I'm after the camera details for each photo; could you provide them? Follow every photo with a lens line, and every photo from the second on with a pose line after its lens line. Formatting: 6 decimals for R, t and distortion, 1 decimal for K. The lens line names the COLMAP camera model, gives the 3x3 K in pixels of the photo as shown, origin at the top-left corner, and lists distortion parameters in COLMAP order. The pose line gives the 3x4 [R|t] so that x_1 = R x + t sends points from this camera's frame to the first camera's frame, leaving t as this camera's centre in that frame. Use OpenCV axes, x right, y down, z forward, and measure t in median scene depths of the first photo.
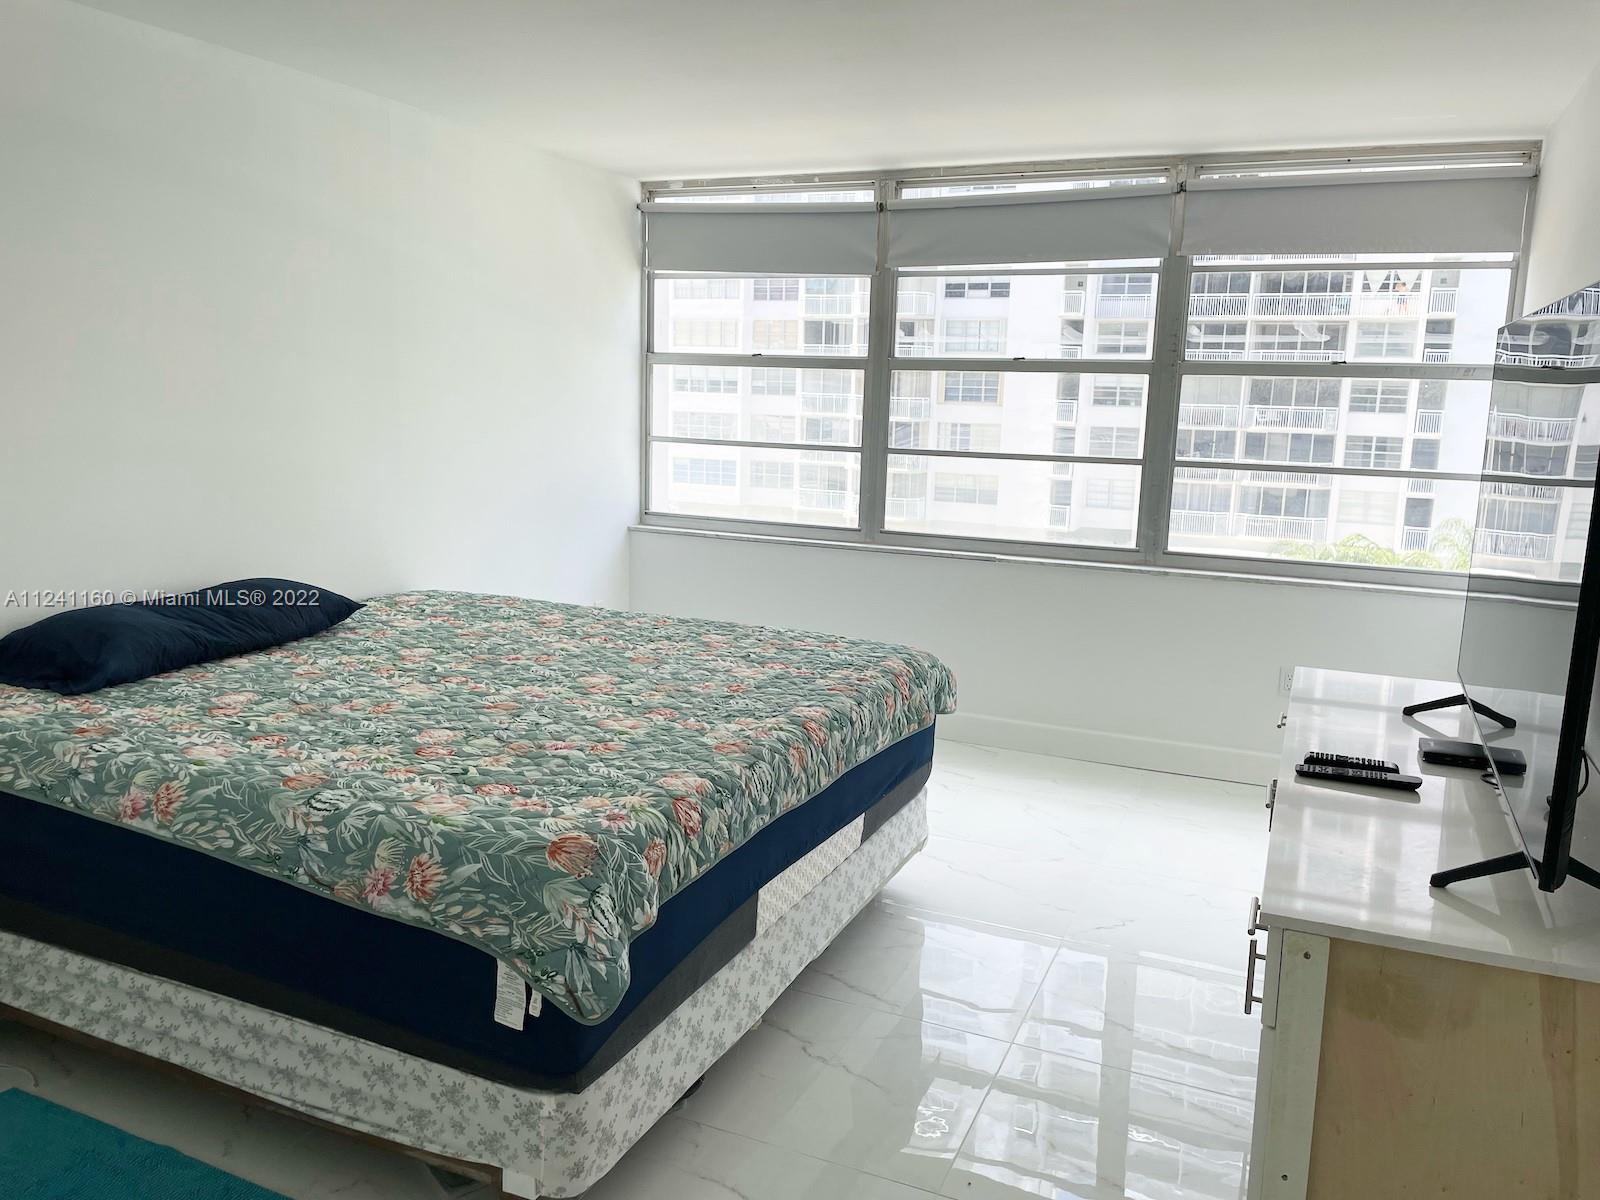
lens RADIAL K [[1212.2, 0, 796.5], [0, 1212.2, 588.5], [0, 0, 1]] dist [0.094703, -0.134314]
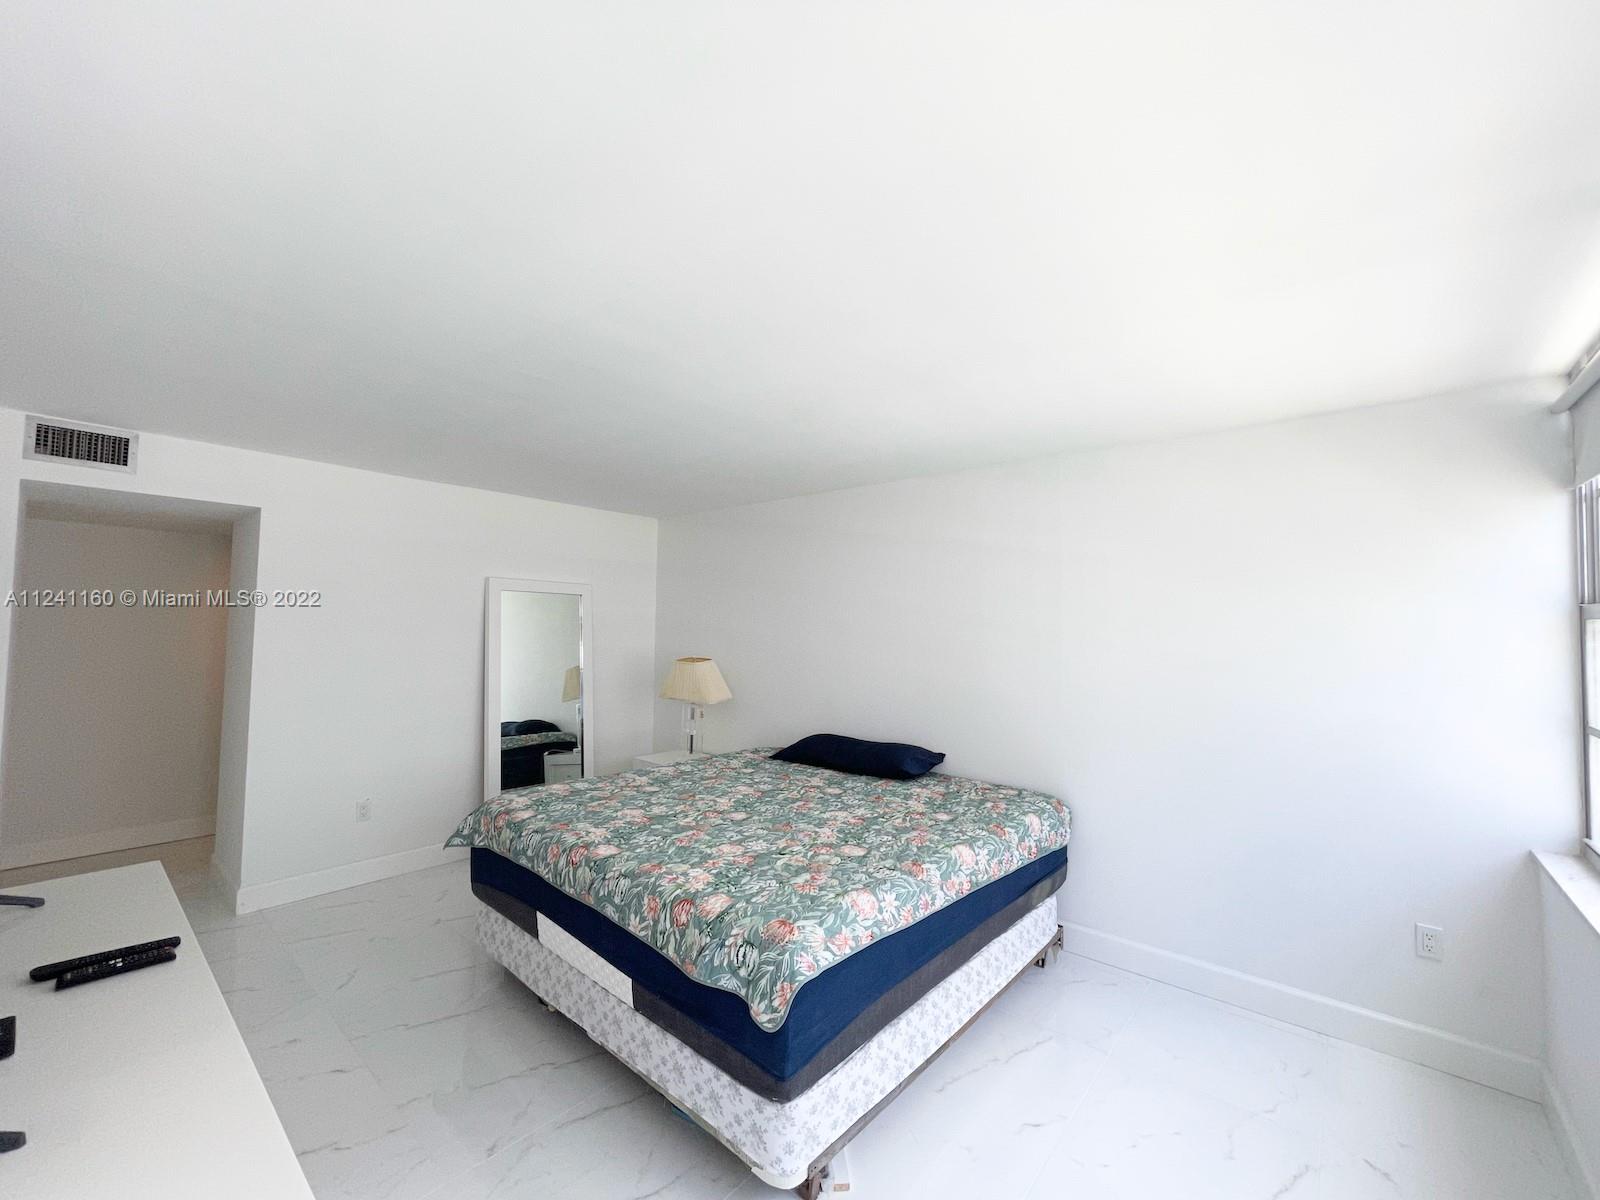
lens RADIAL K [[644.0, 0, 797.8], [0, 644.0, 600.4], [0, 0, 1]] dist [-0.001956, -0.000269]
pose [[-0.310621, -0.077184, -0.947395, 0.593060], [-0.191602, 0.981323, -0.017128, -0.185410], [0.931023, 0.176203, -0.319608, 1.211203]]
